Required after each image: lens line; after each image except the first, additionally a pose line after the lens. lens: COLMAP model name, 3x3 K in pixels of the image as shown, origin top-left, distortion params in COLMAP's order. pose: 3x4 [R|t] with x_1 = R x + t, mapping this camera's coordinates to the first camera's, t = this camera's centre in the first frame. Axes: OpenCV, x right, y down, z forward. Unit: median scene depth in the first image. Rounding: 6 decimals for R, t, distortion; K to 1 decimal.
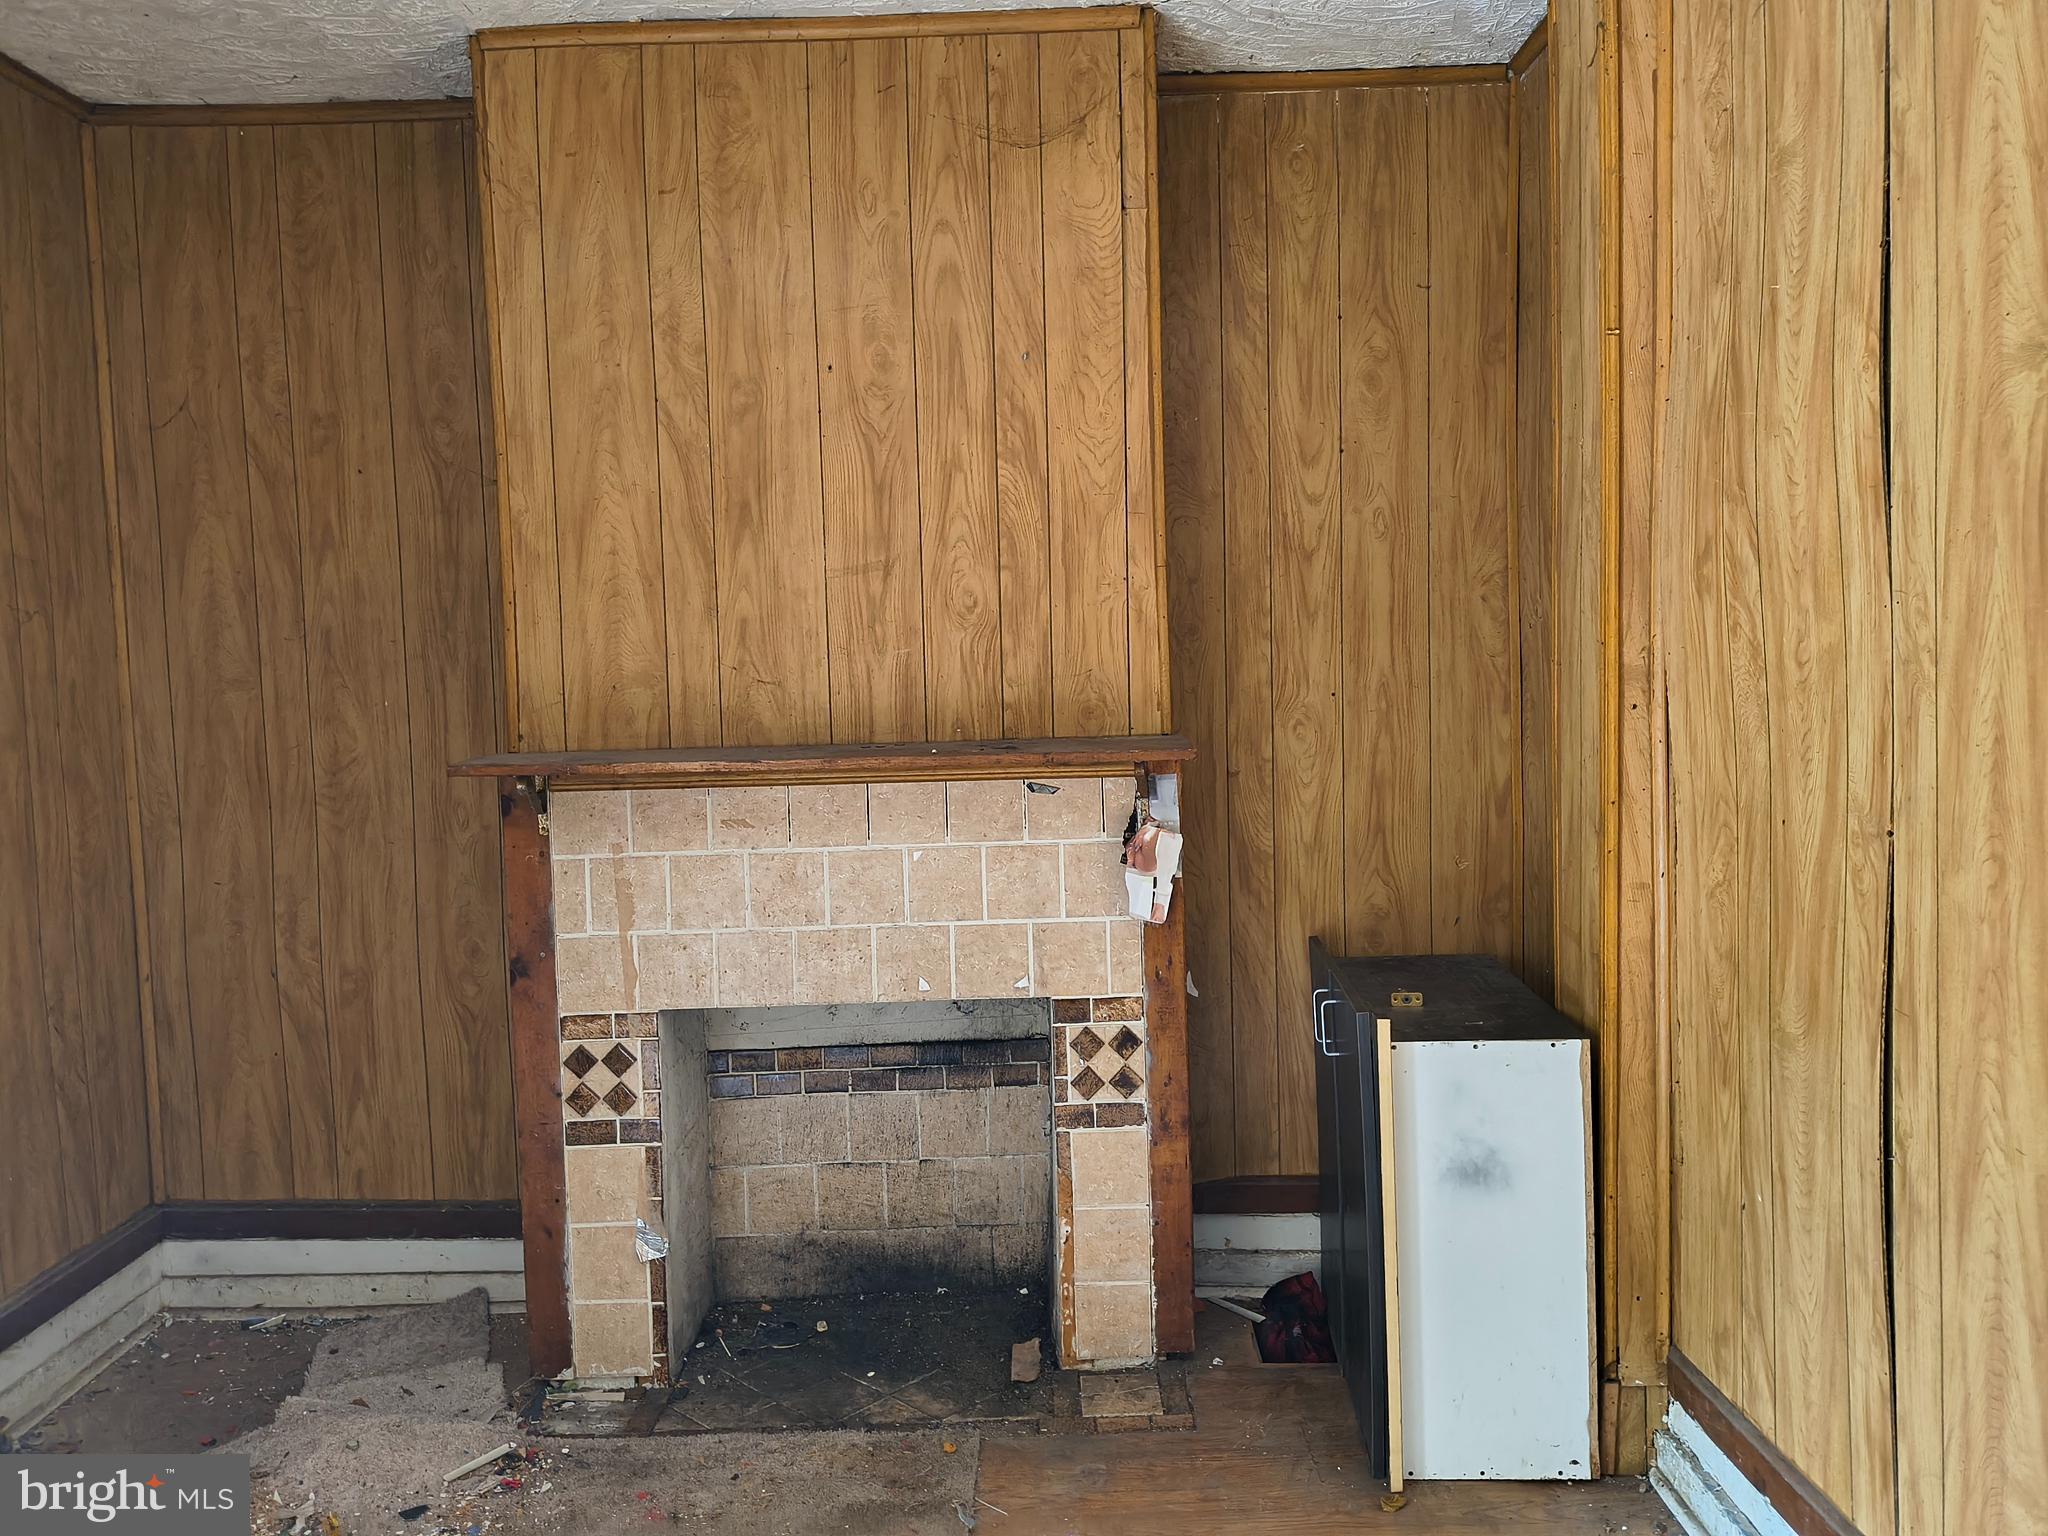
lens RADIAL K [[1499.3, 0, 1009.5], [0, 1499.3, 766.8], [0, 0, 1]] dist [0.064750, -0.072930]
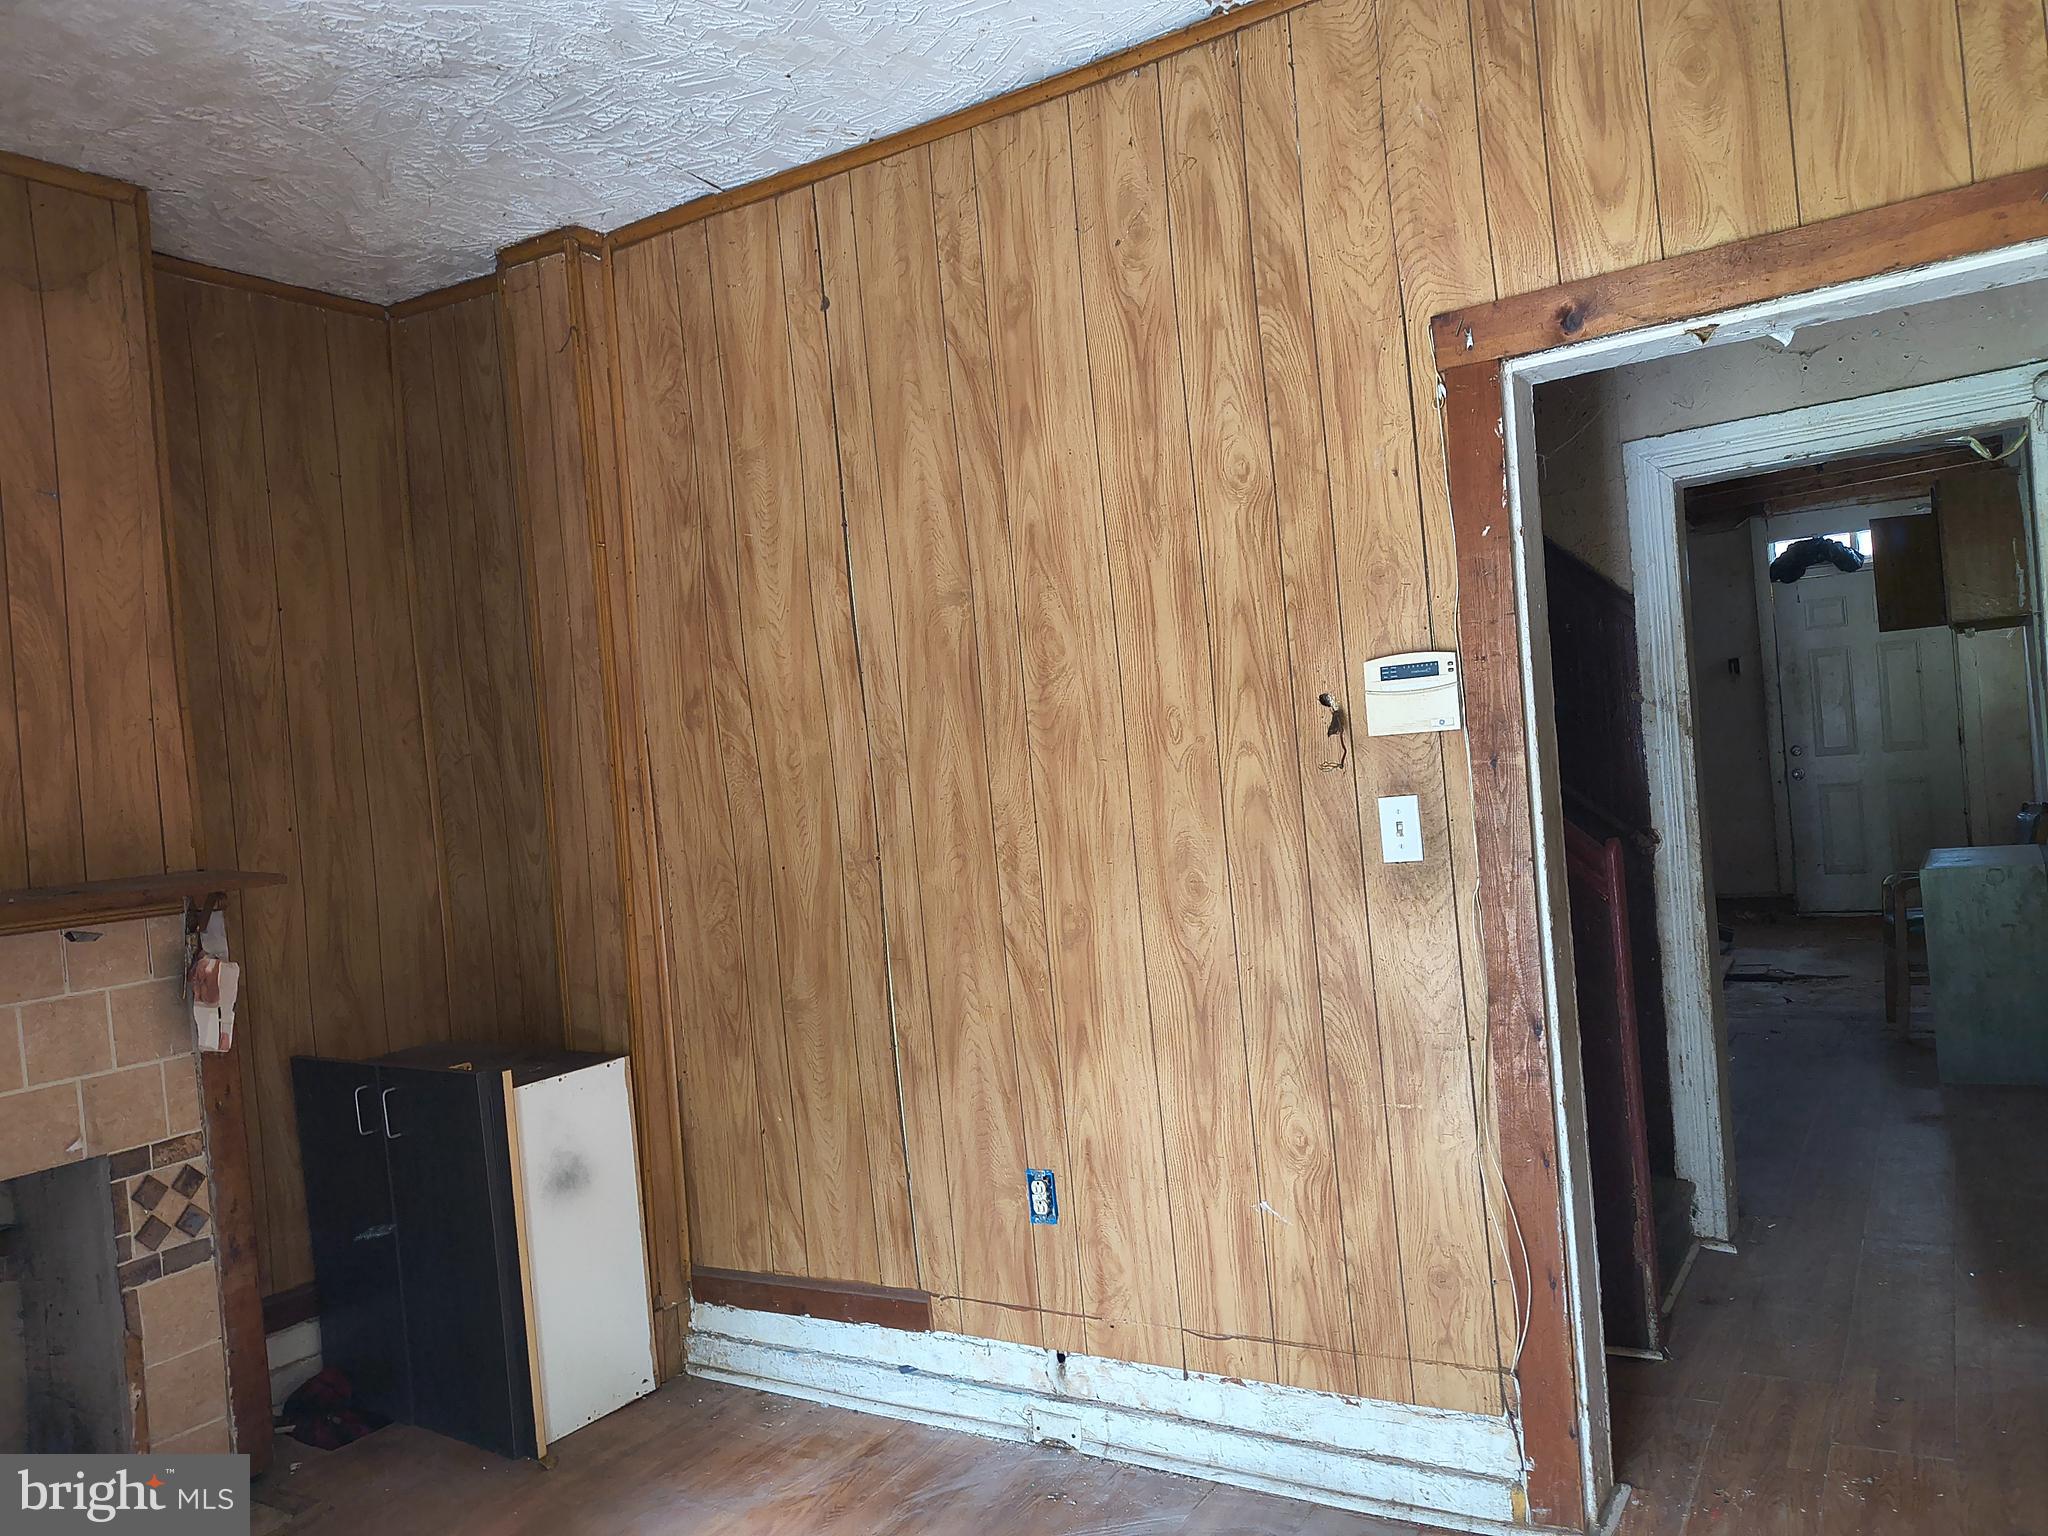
lens RADIAL K [[1499.3, 0, 1072.3], [0, 1499.3, 780.7], [0, 0, 1]] dist [0.064750, -0.072930]
pose [[0.505987, -0.031662, 0.861960, -0.562623], [0.121875, 0.991924, -0.035108, 0.030964], [-0.853887, 0.122816, 0.505760, -0.051002]]
